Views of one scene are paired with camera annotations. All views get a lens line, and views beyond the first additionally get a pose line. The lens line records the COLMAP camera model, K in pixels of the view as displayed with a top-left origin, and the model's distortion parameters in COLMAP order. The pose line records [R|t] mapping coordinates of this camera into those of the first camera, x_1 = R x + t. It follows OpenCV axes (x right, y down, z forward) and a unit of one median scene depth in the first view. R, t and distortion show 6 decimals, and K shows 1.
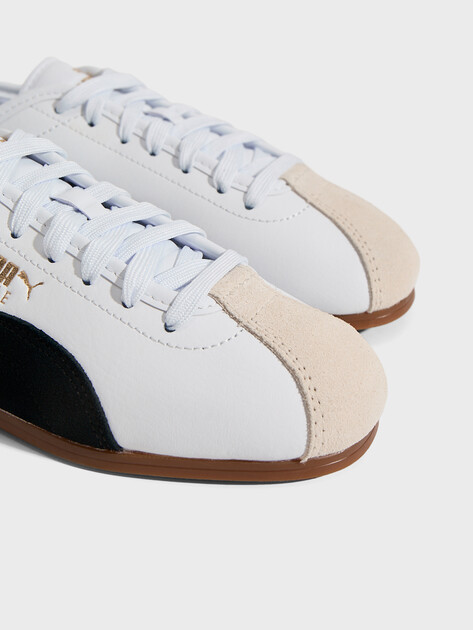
lens RADIAL K [[876.0, 0, 235.6], [0, 876.0, 315.3], [0, 0, 1]] dist [-0.006126, 0.000000]
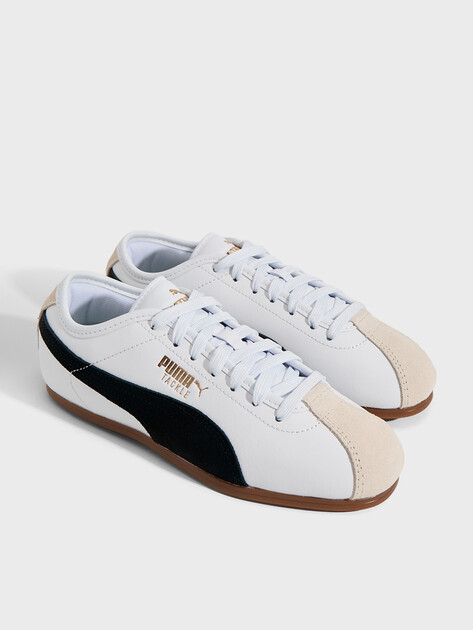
lens RADIAL K [[808.7, 0, 237.6], [0, 808.7, 315.3], [0, 0, 1]] dist [0.013244, 0.000000]
pose [[0.992078, 0.046326, -0.116771, 0.021649], [-0.048656, 0.998668, -0.017183, -0.147103], [0.115819, 0.022728, 0.993010, -0.574585]]
